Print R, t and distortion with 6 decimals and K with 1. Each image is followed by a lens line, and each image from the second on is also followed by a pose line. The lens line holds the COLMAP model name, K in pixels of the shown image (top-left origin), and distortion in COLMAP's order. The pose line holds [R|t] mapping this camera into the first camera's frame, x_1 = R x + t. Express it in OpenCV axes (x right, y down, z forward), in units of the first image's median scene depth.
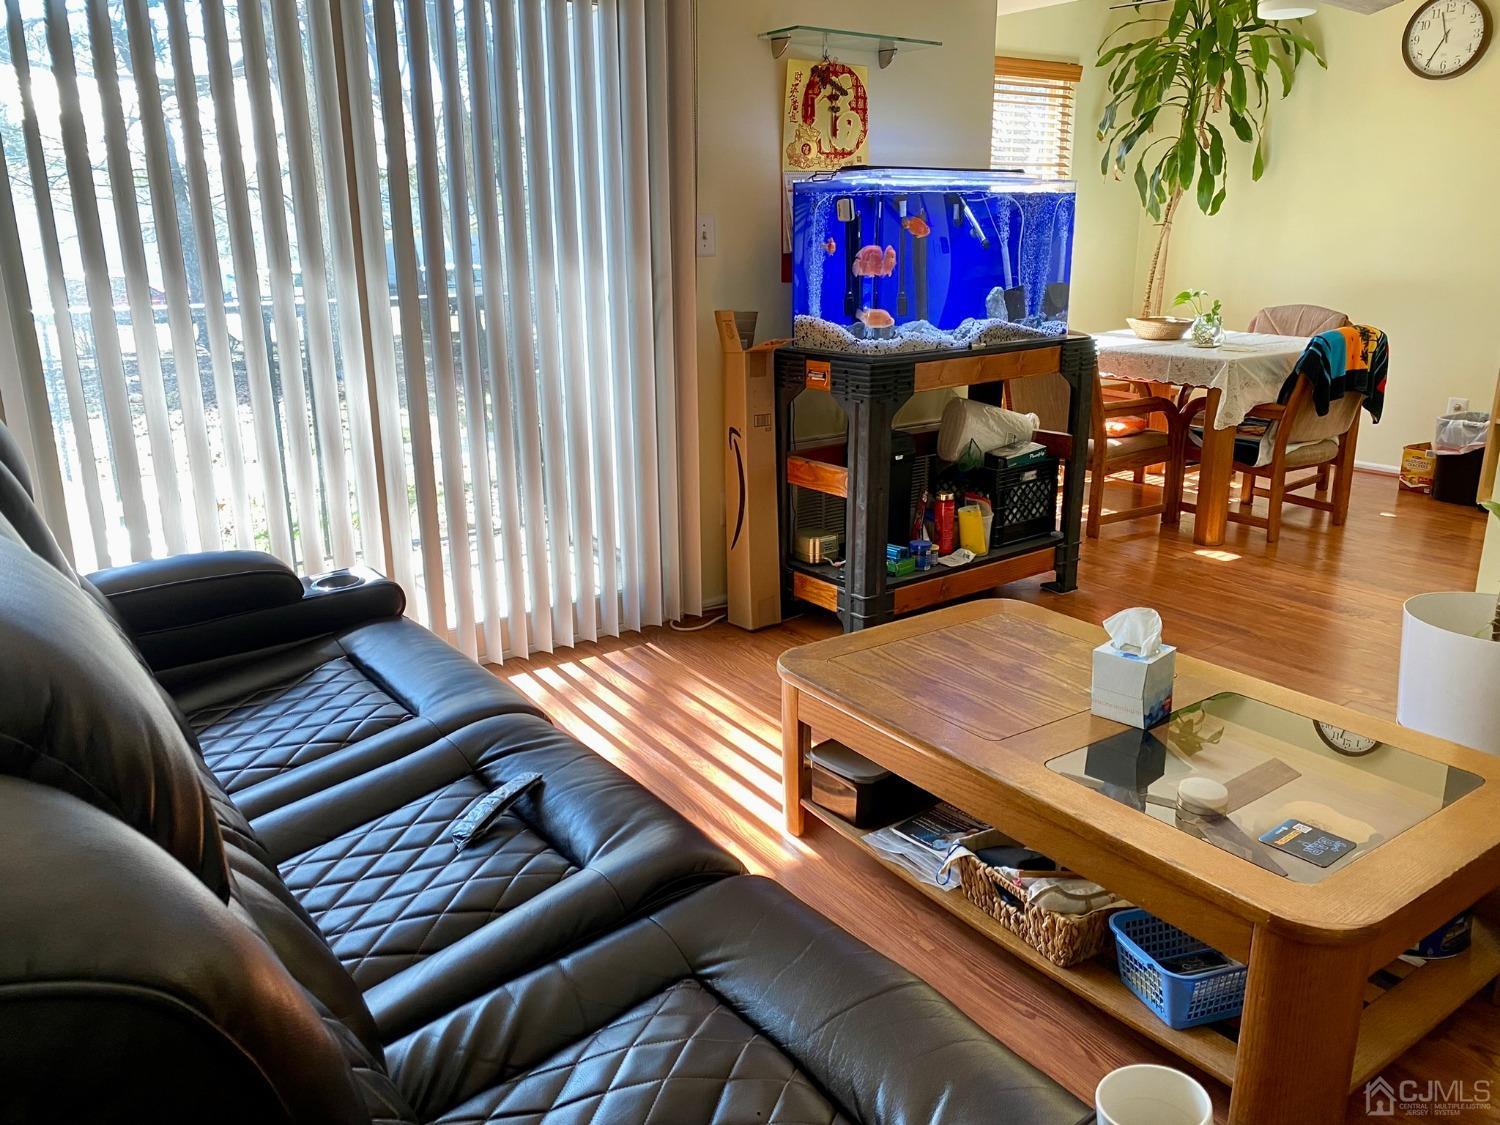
lens RADIAL K [[1163.5, 0, 752.4], [0, 1163.5, 565.6], [0, 0, 1]] dist [-0.026622, 0.007294]
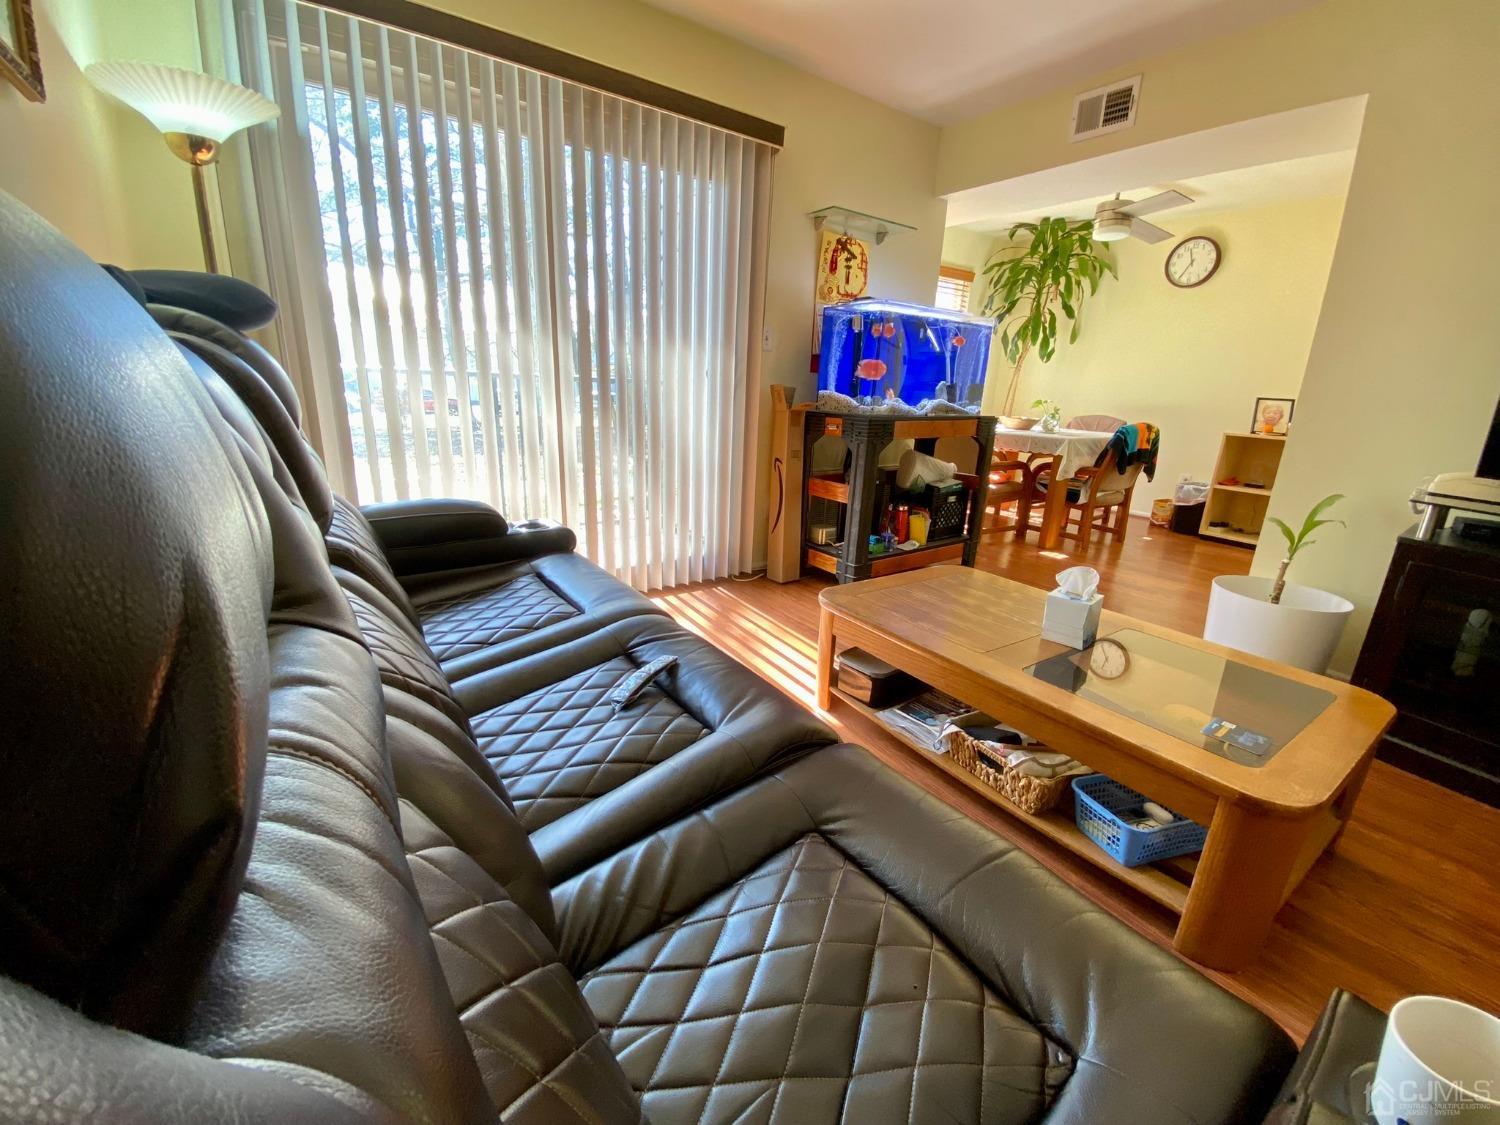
lens RADIAL K [[607.5, 0, 746.1], [0, 607.5, 574.2], [0, 0, 1]] dist [-0.017083, -0.003150]
pose [[0.998737, 0.050083, -0.004029, -0.062351], [-0.050011, 0.998614, 0.016424, 0.040933], [0.004846, -0.016201, 0.999857, 0.182300]]
